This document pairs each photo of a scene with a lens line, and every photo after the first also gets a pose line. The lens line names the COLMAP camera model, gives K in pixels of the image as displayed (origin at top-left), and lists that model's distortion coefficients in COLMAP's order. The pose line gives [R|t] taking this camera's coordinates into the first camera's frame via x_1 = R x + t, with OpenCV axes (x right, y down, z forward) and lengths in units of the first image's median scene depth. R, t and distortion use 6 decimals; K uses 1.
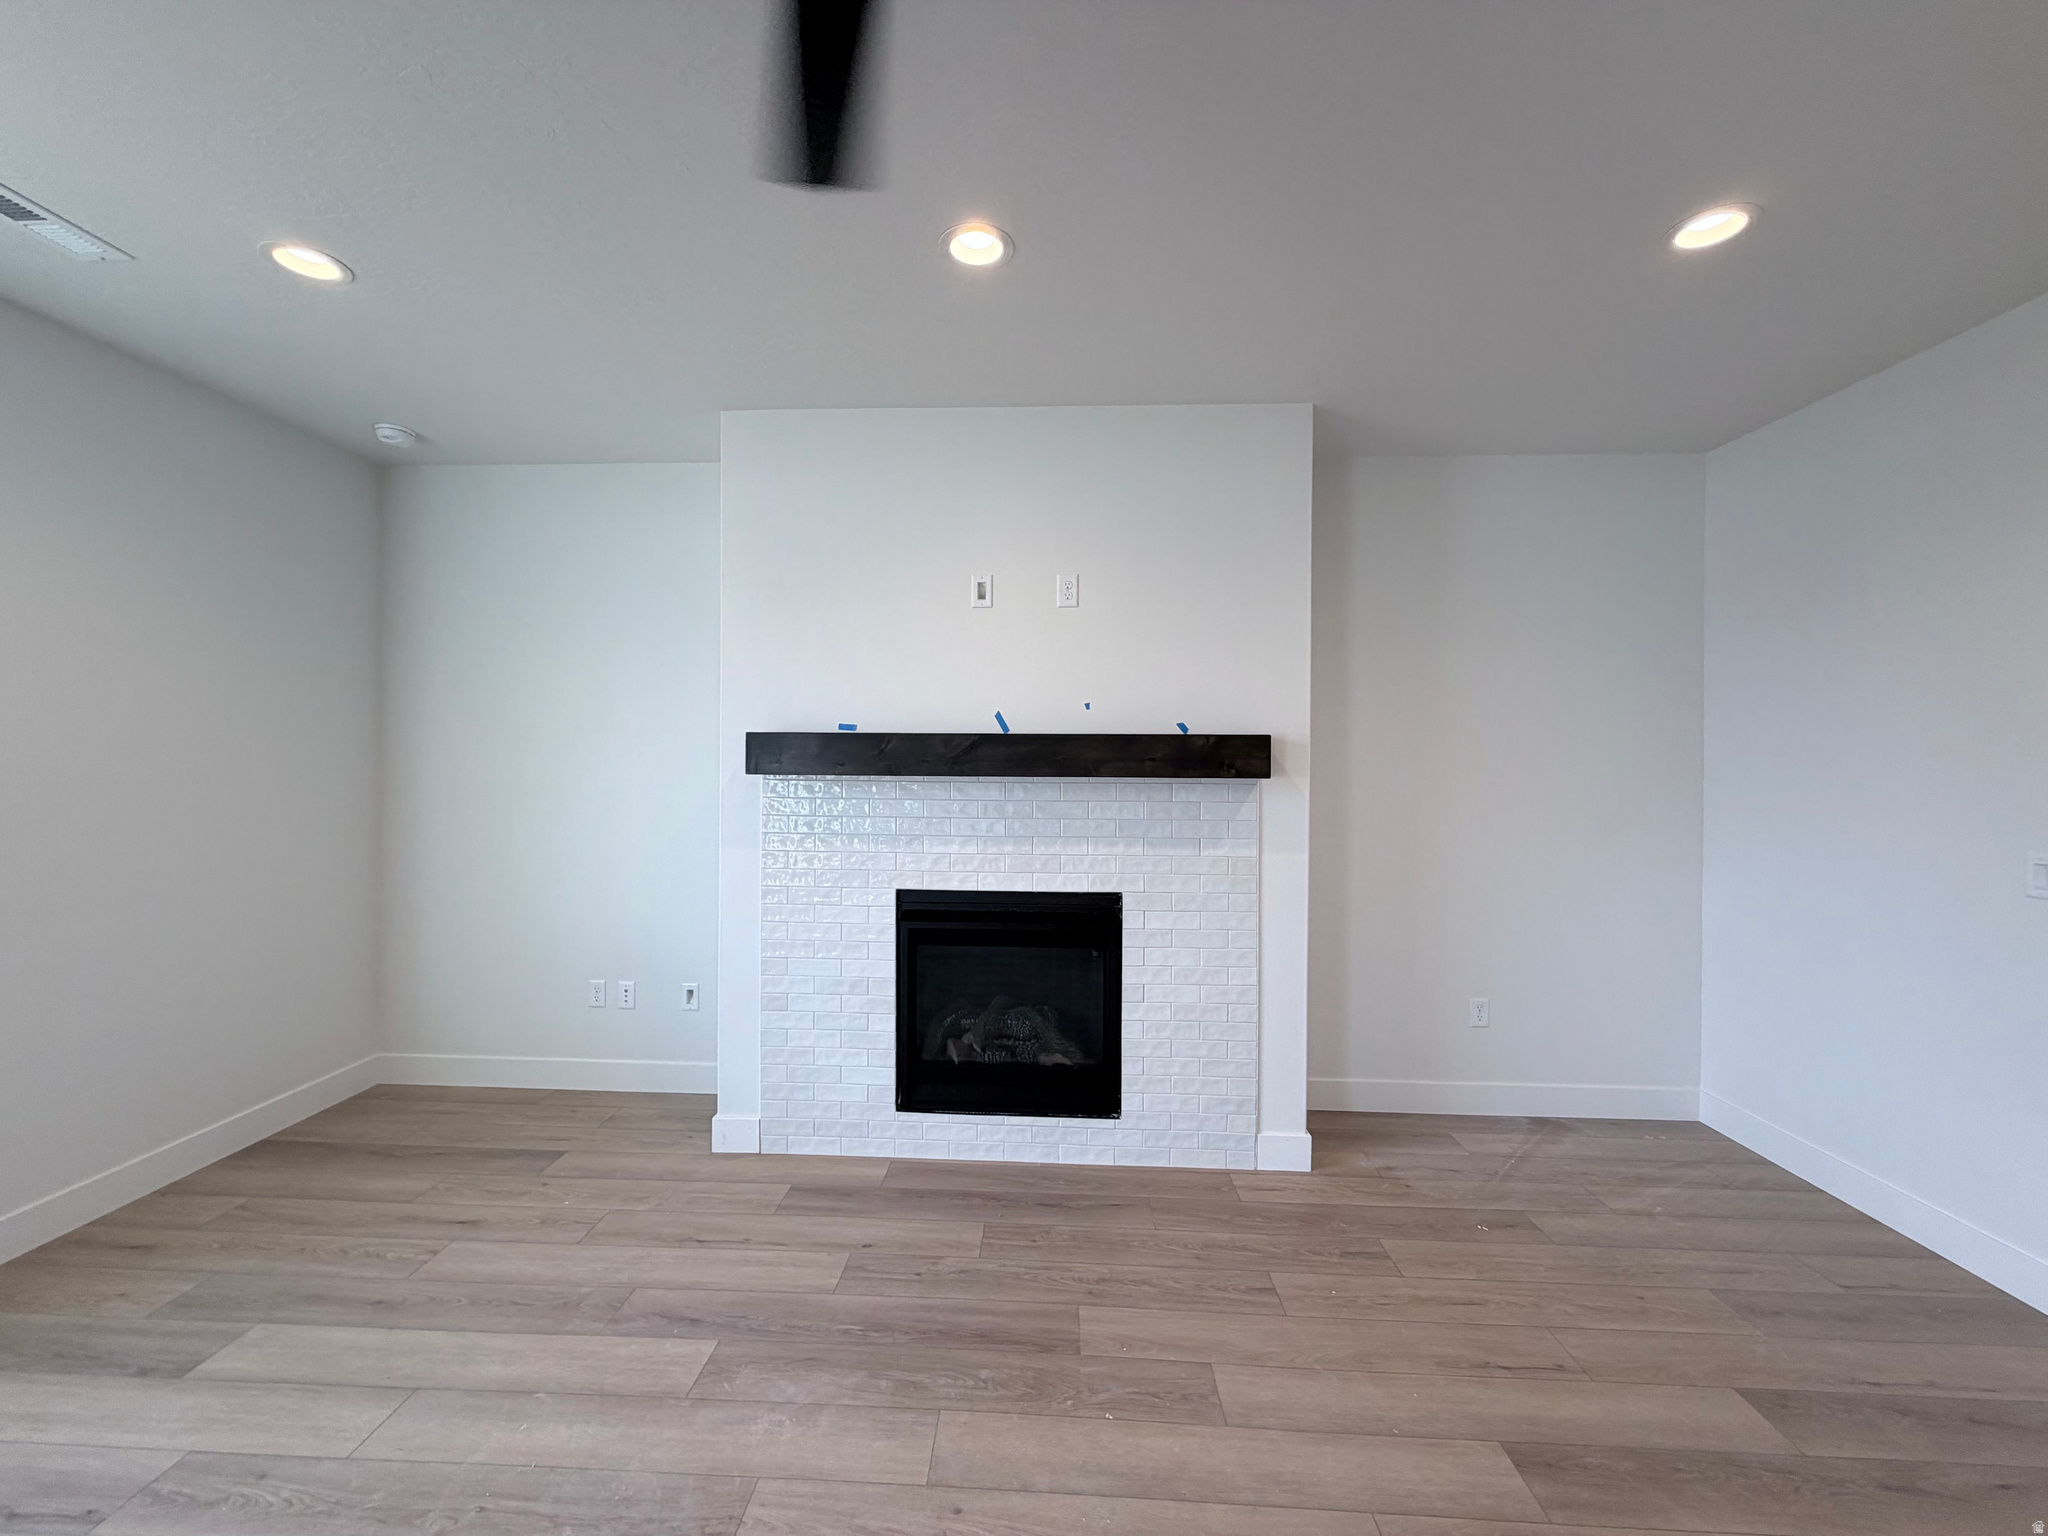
lens RADIAL K [[815.8, 0, 1017.9], [0, 815.8, 764.1], [0, 0, 1]] dist [-0.000902, 0.000395]
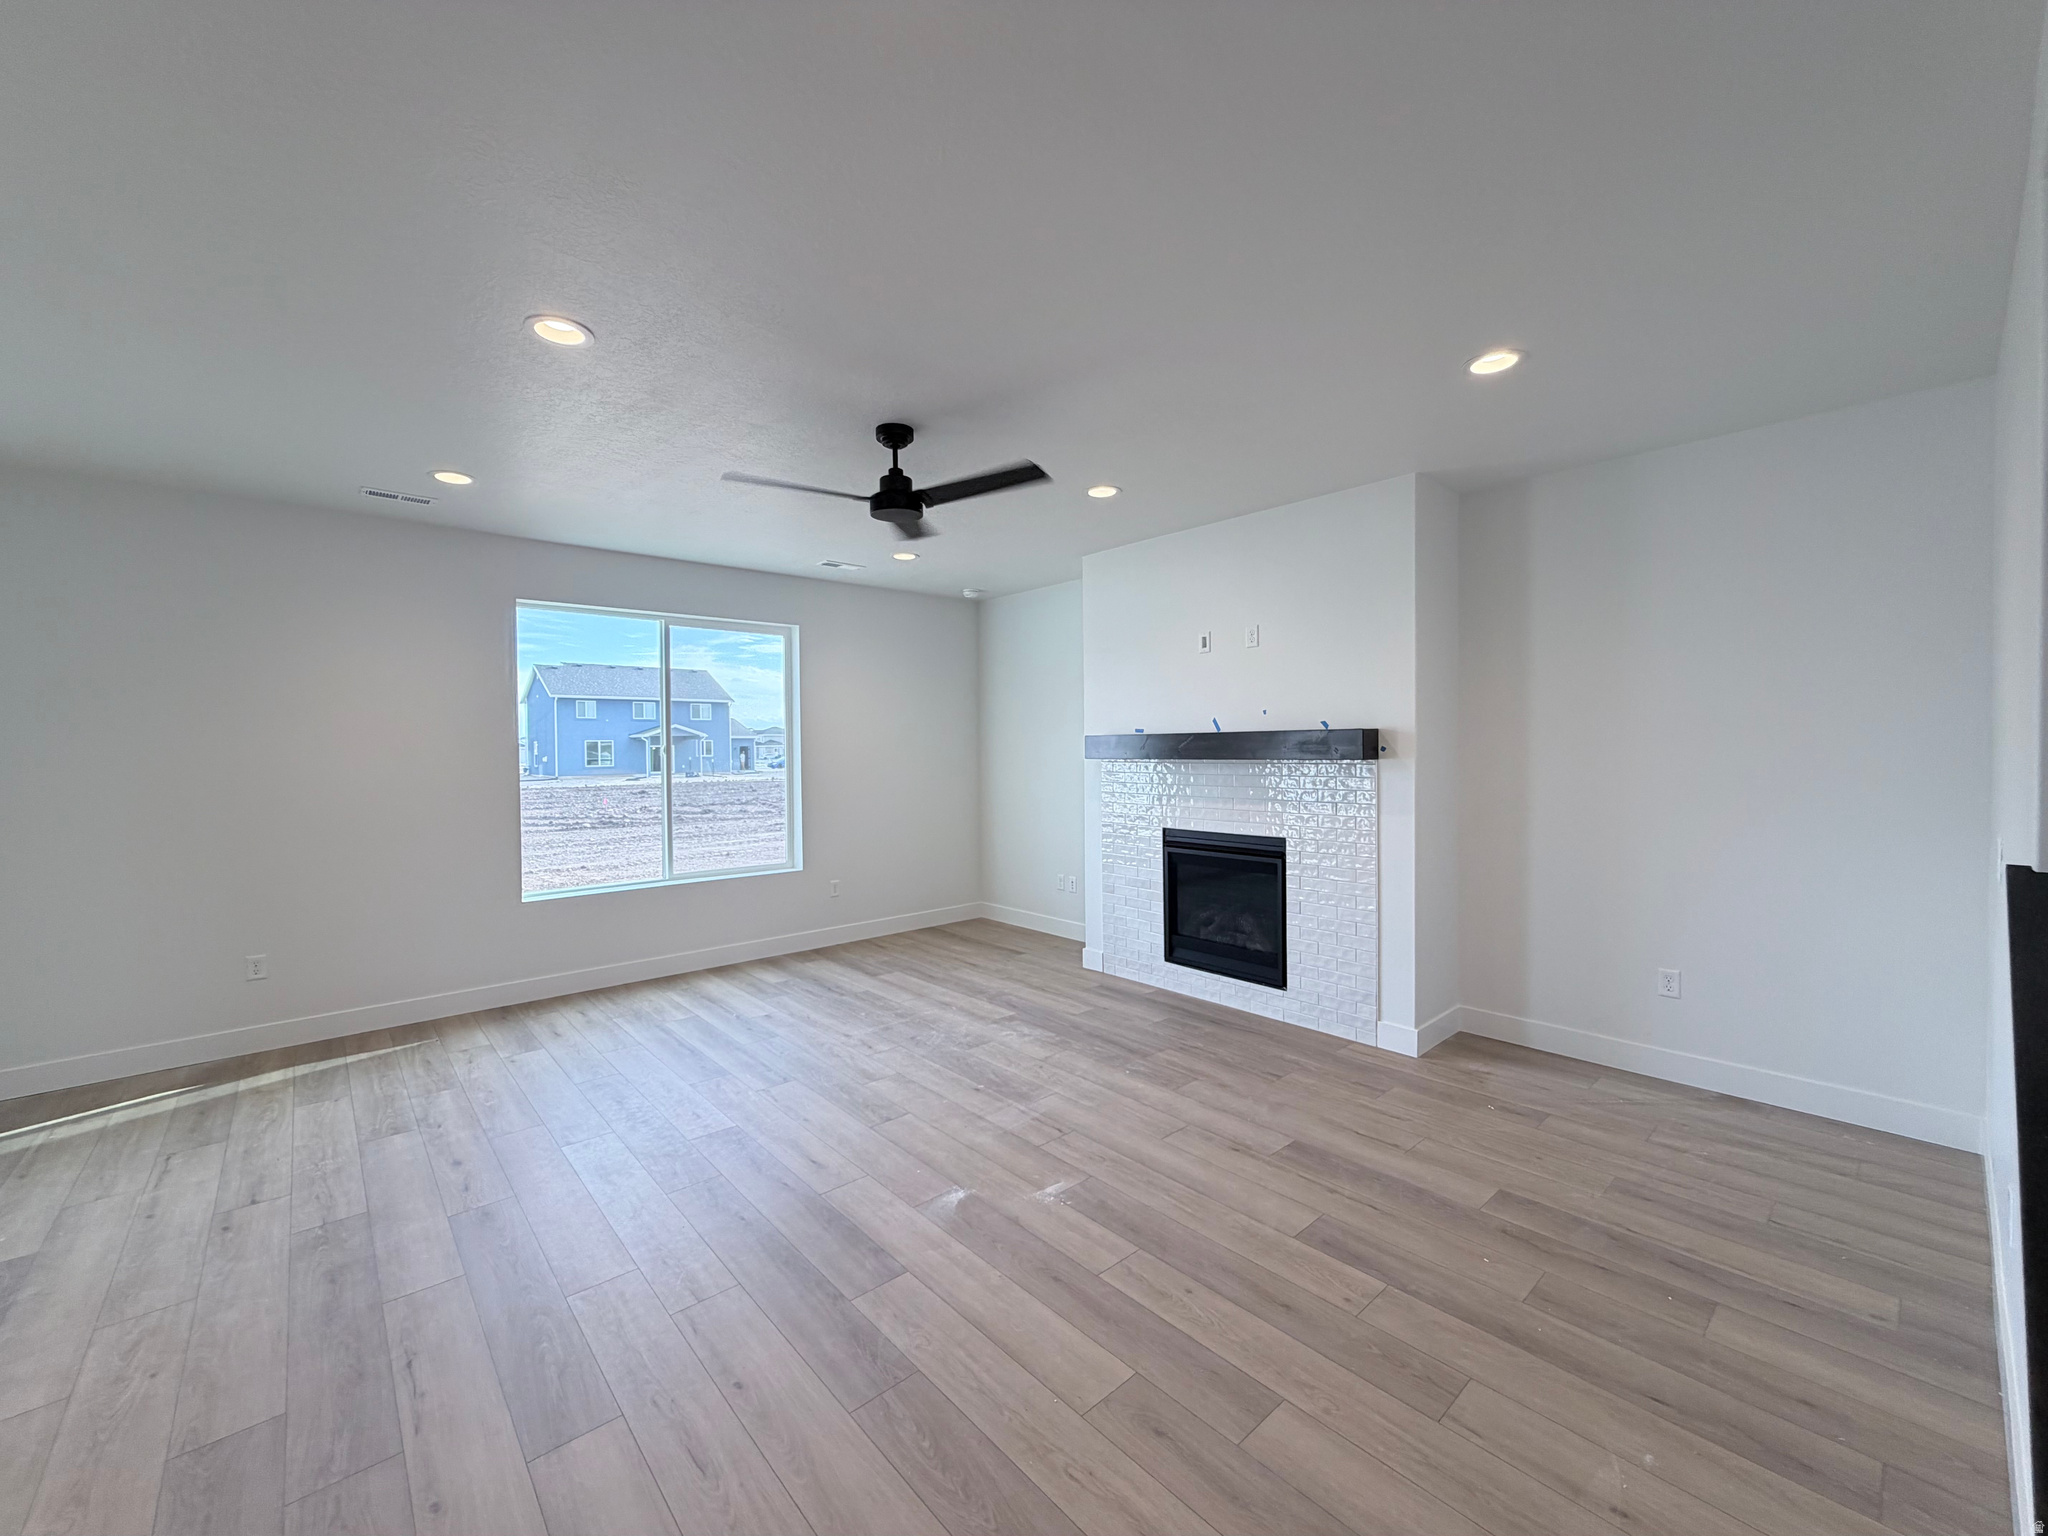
lens RADIAL K [[815.8, 0, 1017.9], [0, 815.8, 764.1], [0, 0, 1]] dist [-0.000902, 0.000395]
pose [[0.696166, -0.001483, -0.717880, 0.852201], [0.013941, 0.999837, 0.011454, 0.000870], [0.717746, -0.017982, 0.696073, -0.371375]]
